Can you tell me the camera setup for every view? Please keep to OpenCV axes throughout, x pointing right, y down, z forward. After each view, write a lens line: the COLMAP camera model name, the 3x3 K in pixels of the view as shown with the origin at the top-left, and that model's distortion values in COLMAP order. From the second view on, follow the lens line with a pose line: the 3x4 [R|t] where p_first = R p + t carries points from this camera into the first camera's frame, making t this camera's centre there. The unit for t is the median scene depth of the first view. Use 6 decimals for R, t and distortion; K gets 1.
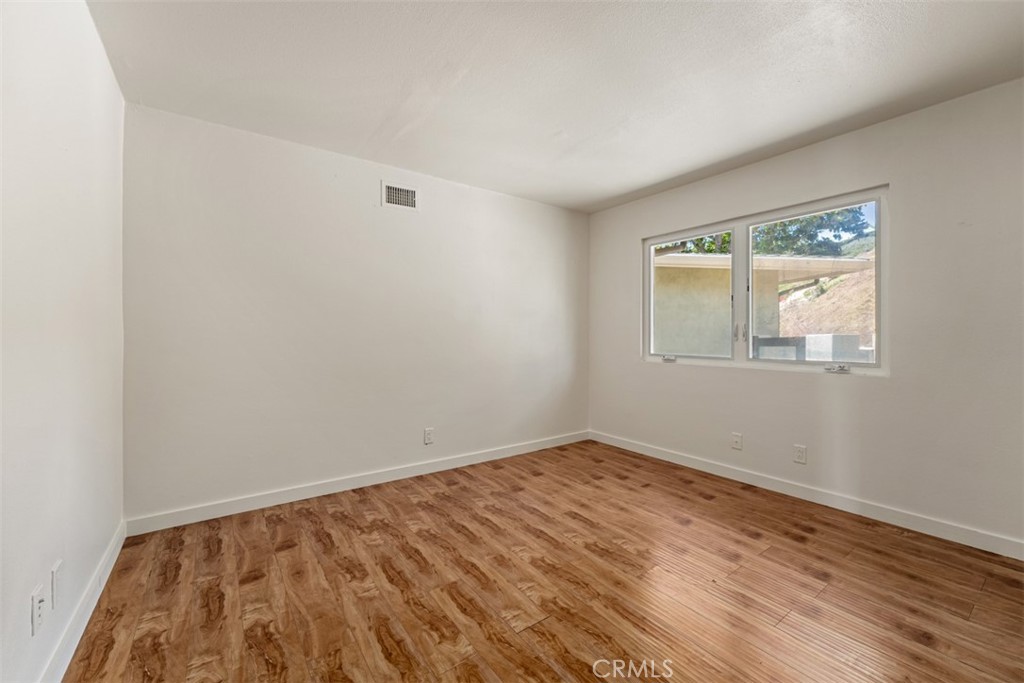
lens RADIAL K [[410.8, 0, 514.5], [0, 410.8, 337.1], [0, 0, 1]] dist [0.004911, -0.000803]
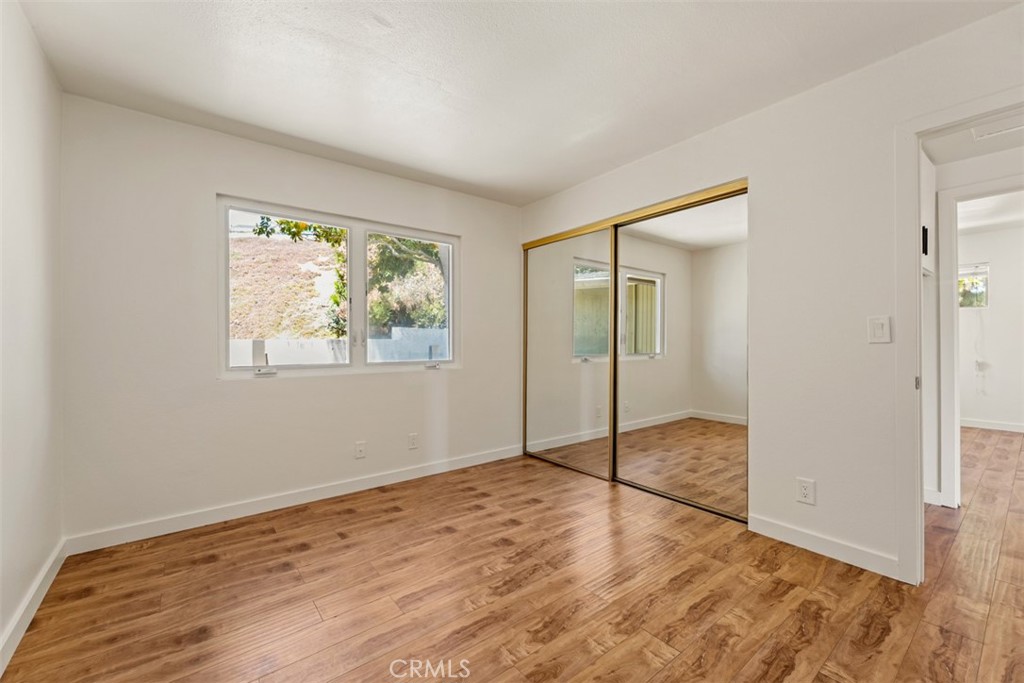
lens RADIAL K [[410.8, 0, 518.5], [0, 410.8, 343.6], [0, 0, 1]] dist [0.004911, -0.000803]
pose [[-0.037254, -0.008748, 0.999268, -0.491216], [0.006920, 0.999935, 0.009012, -0.003064], [-0.999282, 0.007251, -0.037192, 0.746259]]
